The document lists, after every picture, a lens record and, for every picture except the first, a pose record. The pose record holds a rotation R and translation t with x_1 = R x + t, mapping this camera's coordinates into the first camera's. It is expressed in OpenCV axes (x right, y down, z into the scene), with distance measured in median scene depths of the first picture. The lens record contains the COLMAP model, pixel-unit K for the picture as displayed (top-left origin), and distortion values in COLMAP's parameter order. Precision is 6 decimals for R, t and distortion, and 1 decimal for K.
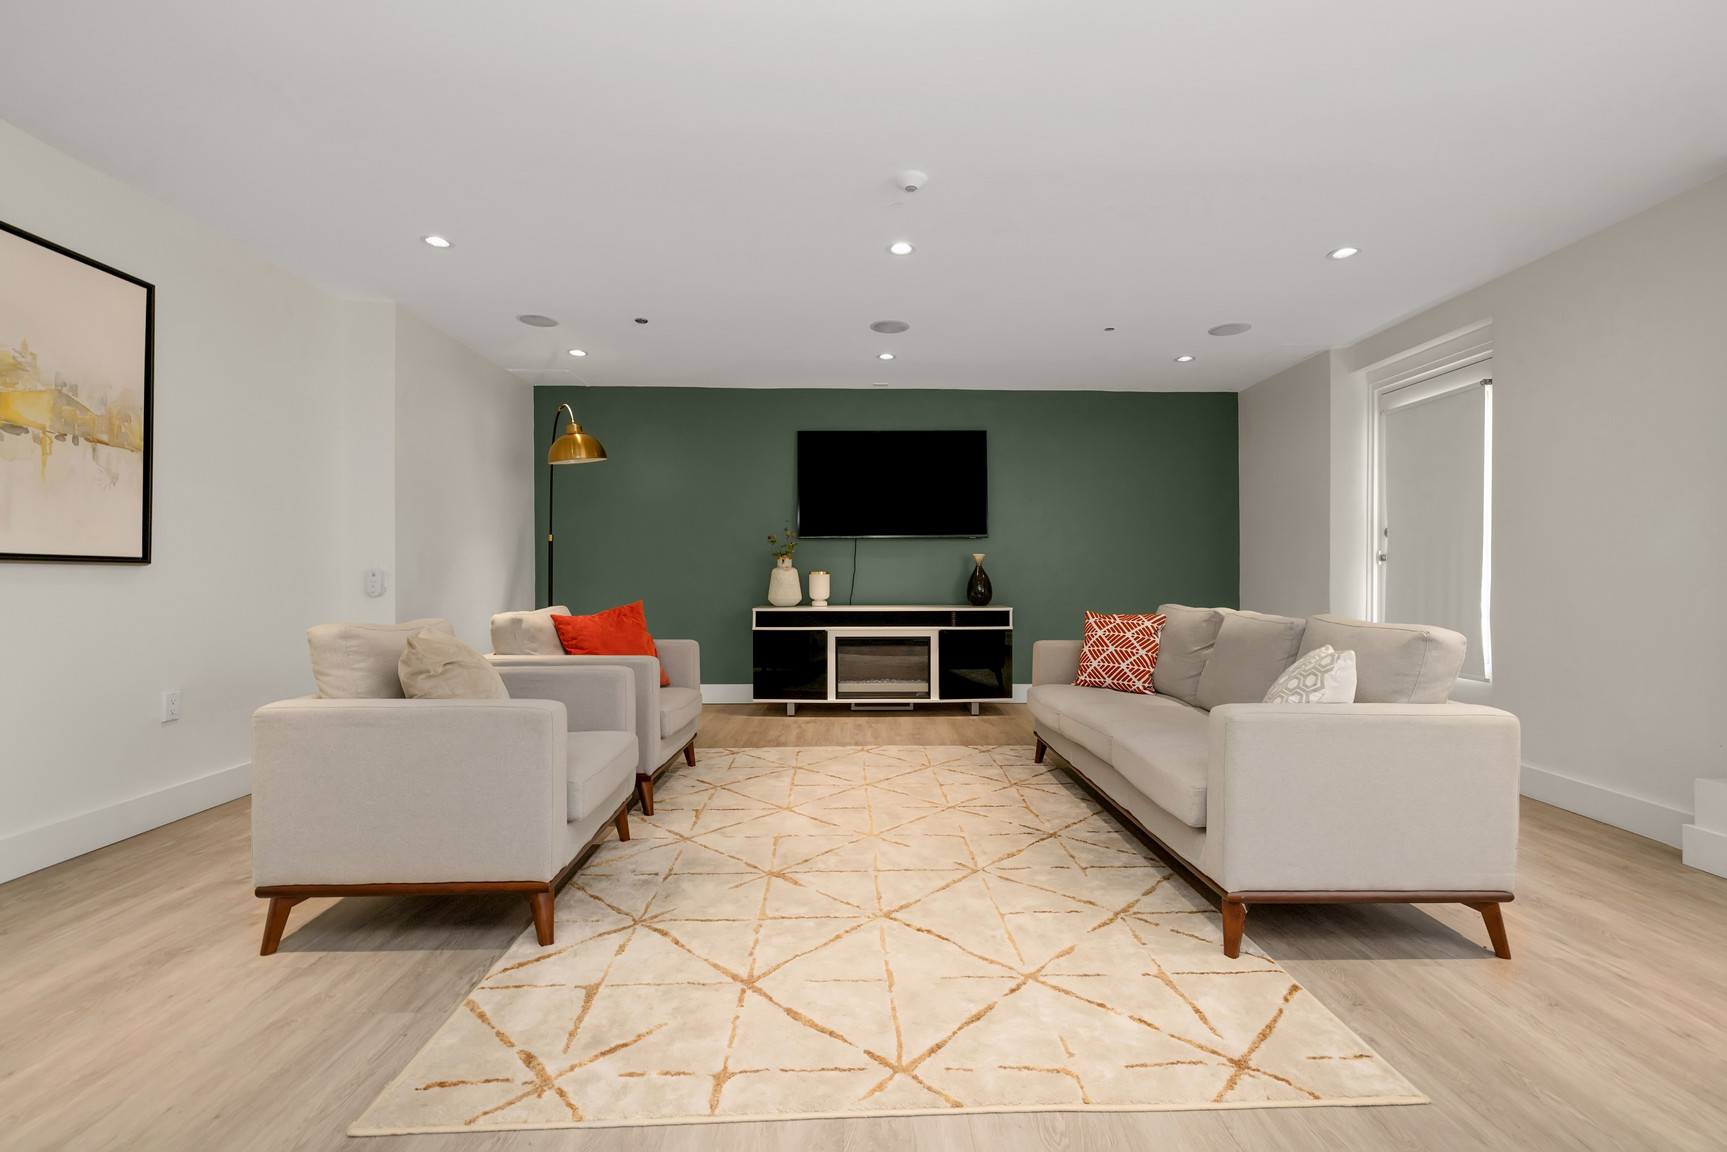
lens RADIAL K [[747.9, 0, 861.5], [0, 747.9, 573.9], [0, 0, 1]] dist [0.000544, 0.000056]
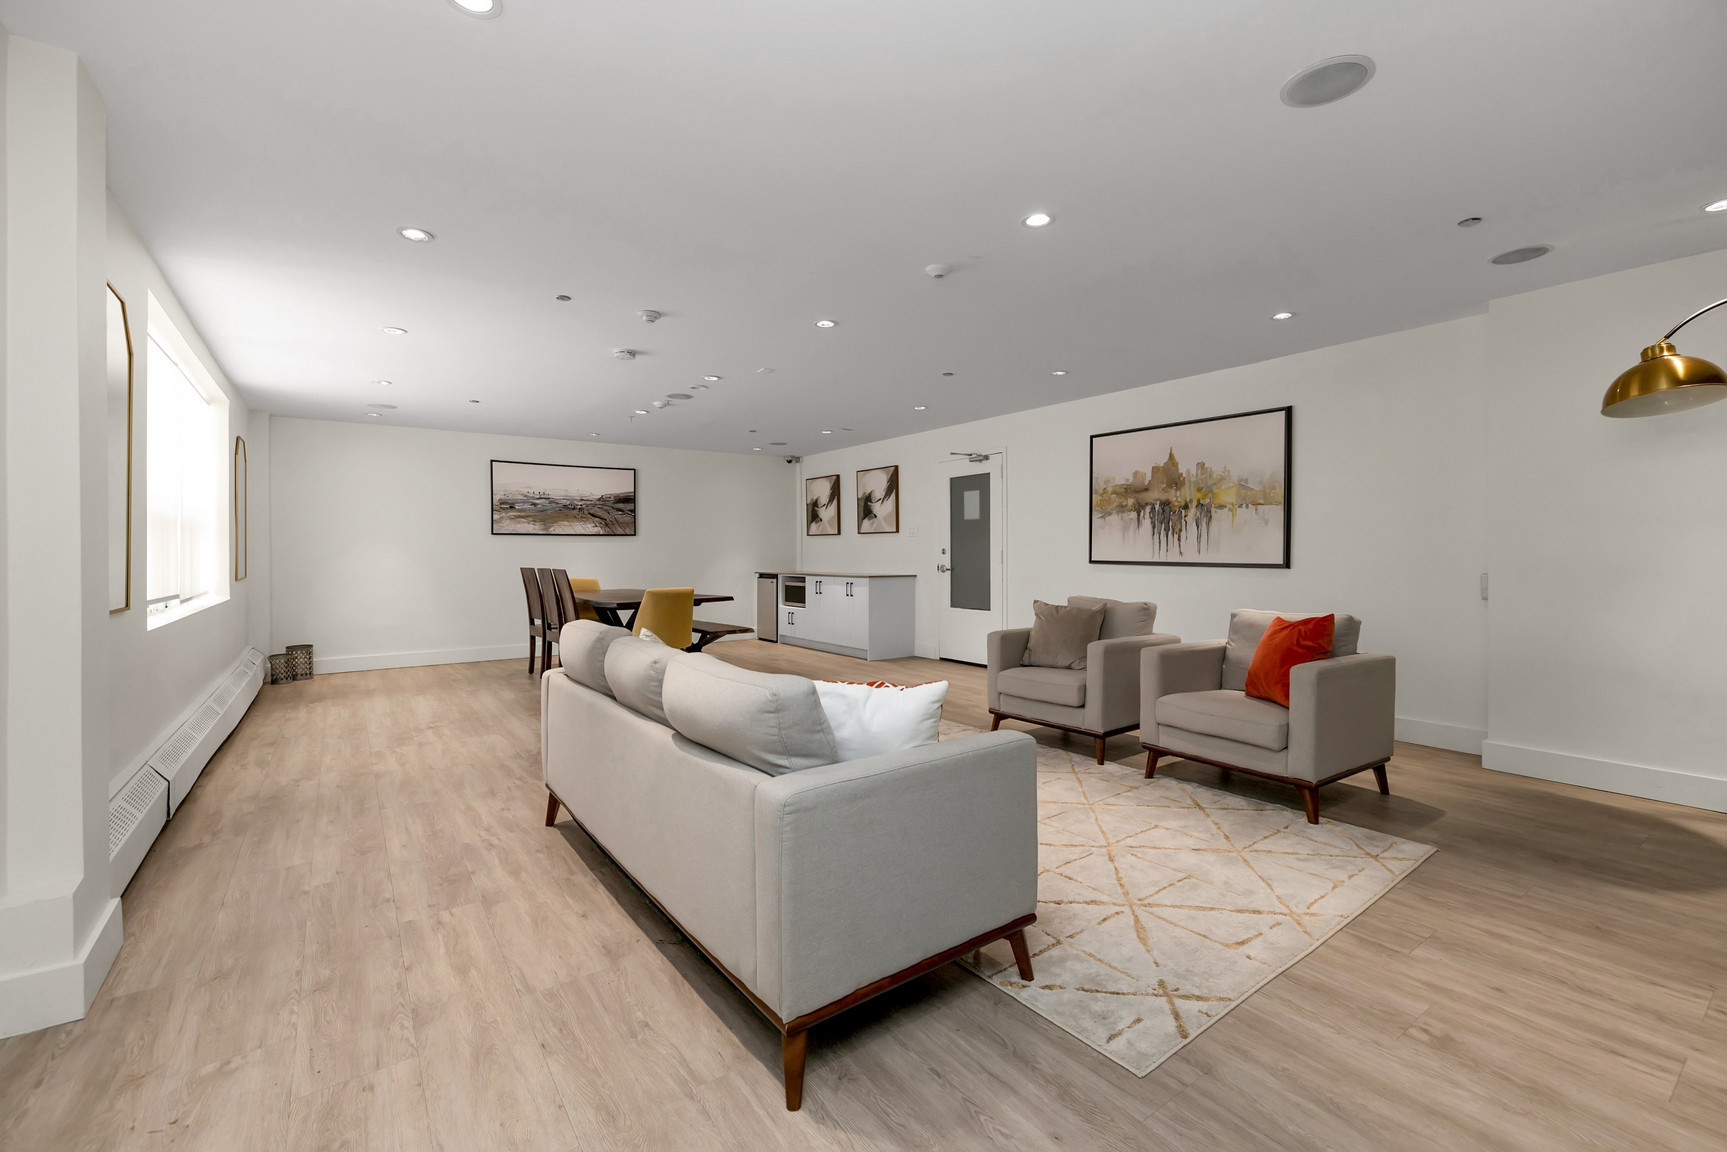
lens RADIAL K [[747.9, 0, 861.7], [0, 747.9, 566.2], [0, 0, 1]] dist [0.000544, 0.000056]
pose [[-0.821011, 0.005871, -0.570882, 0.914512], [-0.002907, 0.999891, 0.014464, -0.042962], [0.570905, 0.013535, -0.820904, 2.003516]]
